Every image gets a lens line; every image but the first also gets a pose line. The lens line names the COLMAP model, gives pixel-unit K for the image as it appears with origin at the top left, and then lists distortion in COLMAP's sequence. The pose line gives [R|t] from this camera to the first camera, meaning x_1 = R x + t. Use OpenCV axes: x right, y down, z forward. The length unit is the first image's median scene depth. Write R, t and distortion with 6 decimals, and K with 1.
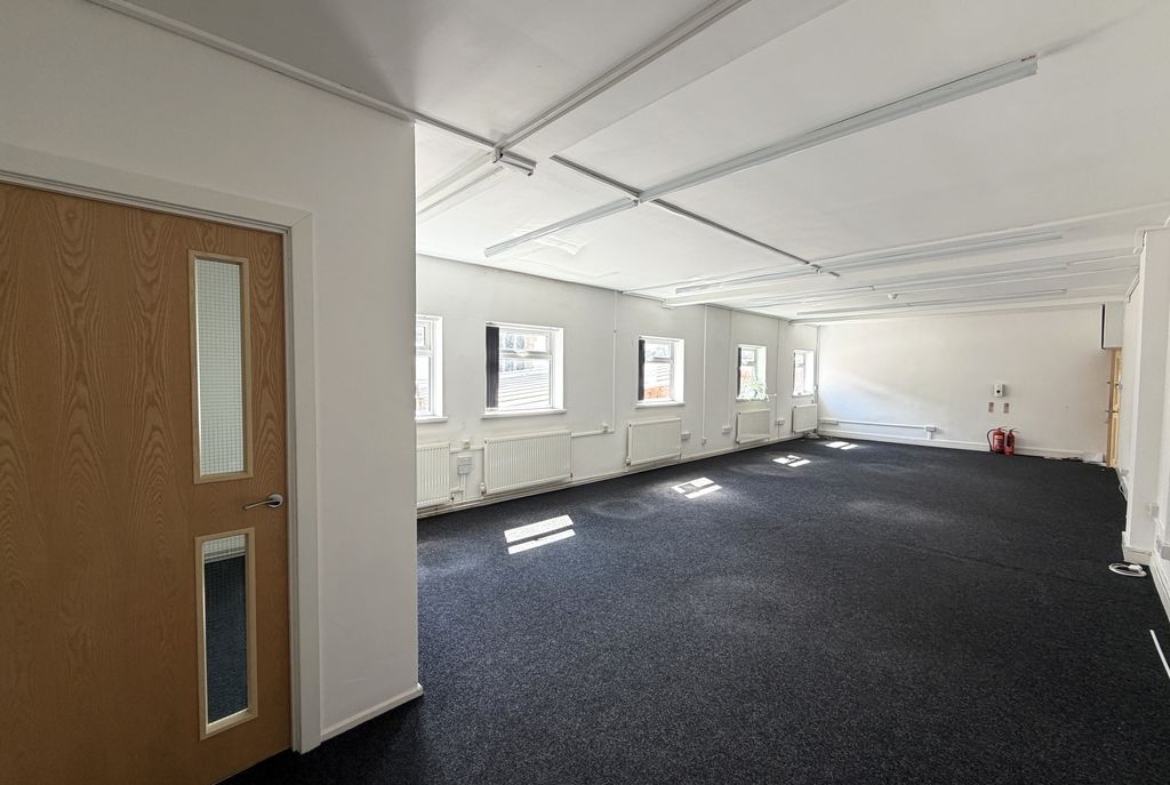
lens RADIAL K [[473.8, 0, 590.0], [0, 473.8, 383.6], [0, 0, 1]] dist [0.004415, 0.000271]
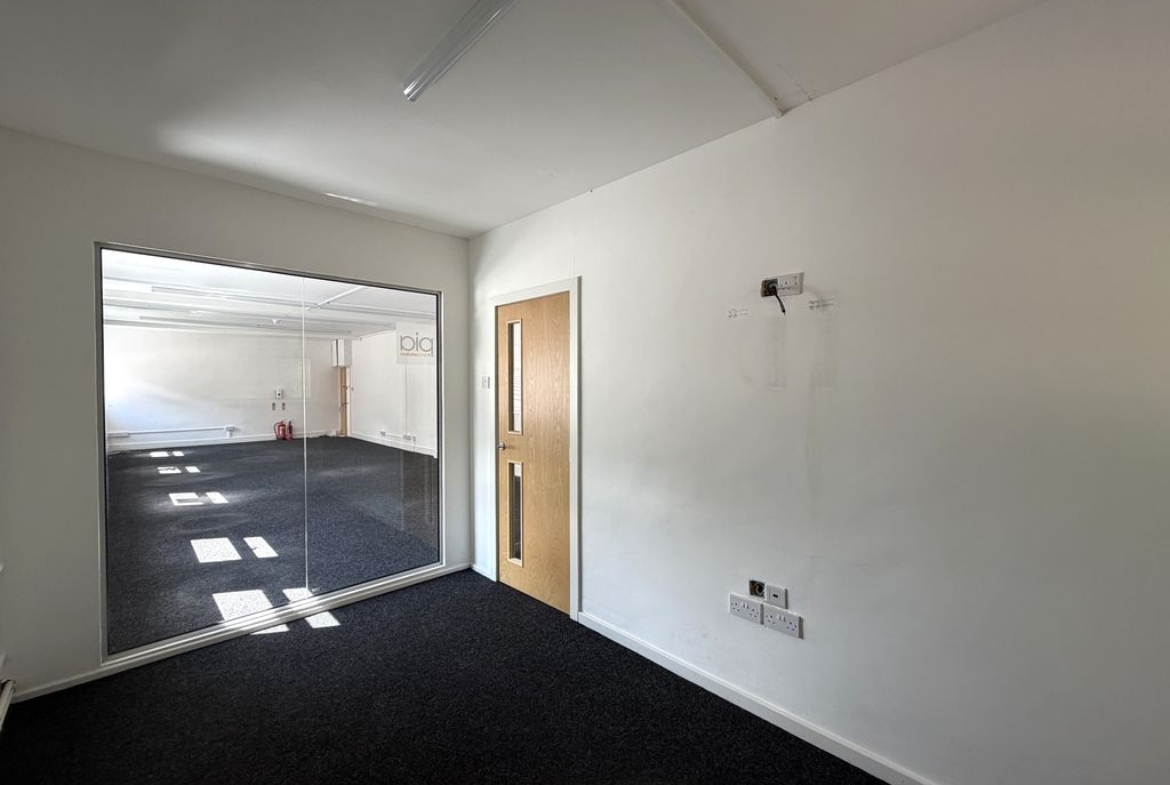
lens RADIAL K [[473.8, 0, 588.9], [0, 473.8, 391.7], [0, 0, 1]] dist [0.004415, 0.000271]
pose [[-0.012509, -0.024773, 0.999615, -1.059154], [0.022732, 0.999428, 0.025053, -0.010688], [-0.999663, 0.023037, -0.011939, 0.284286]]
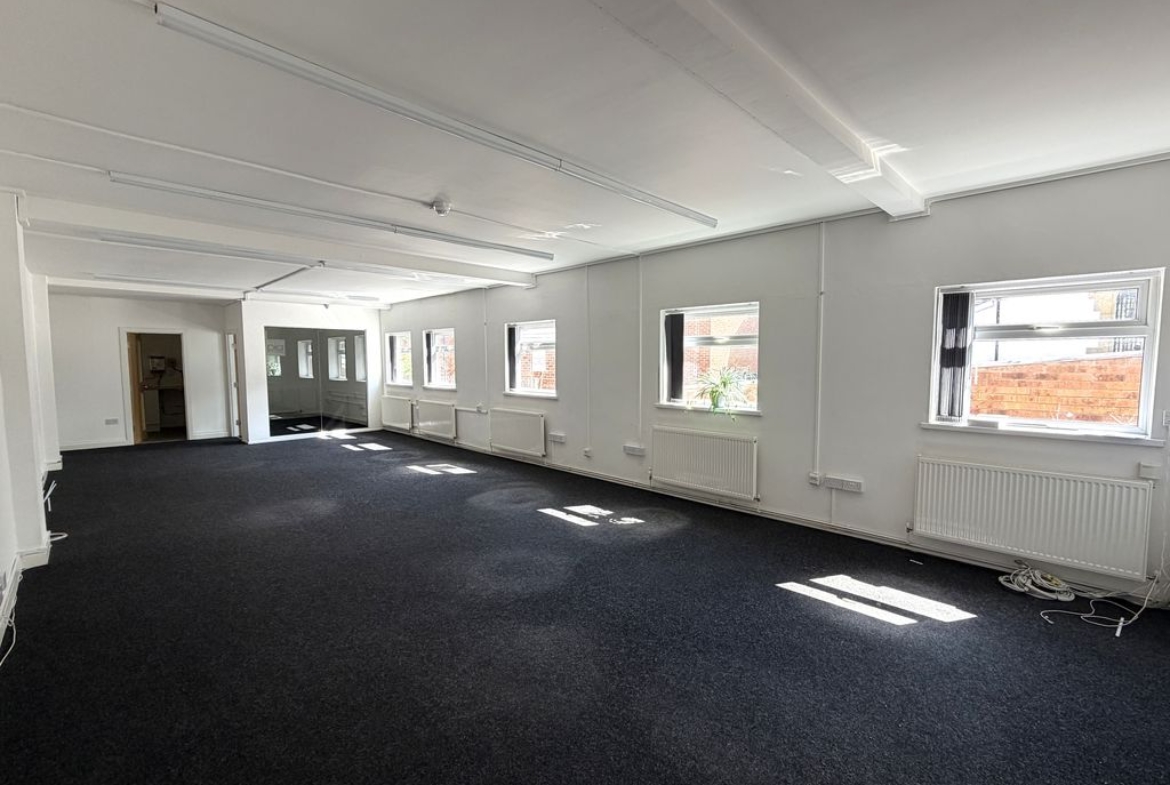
lens RADIAL K [[506.2, 0, 585.1], [0, 506.2, 397.2], [0, 0, 1]] dist [-0.003225, -0.000094]
pose [[0.025051, 0.063880, -0.997643, 0.590619], [-0.024639, 0.997693, 0.063265, -0.008505], [0.999383, 0.022996, 0.026567, 0.564671]]
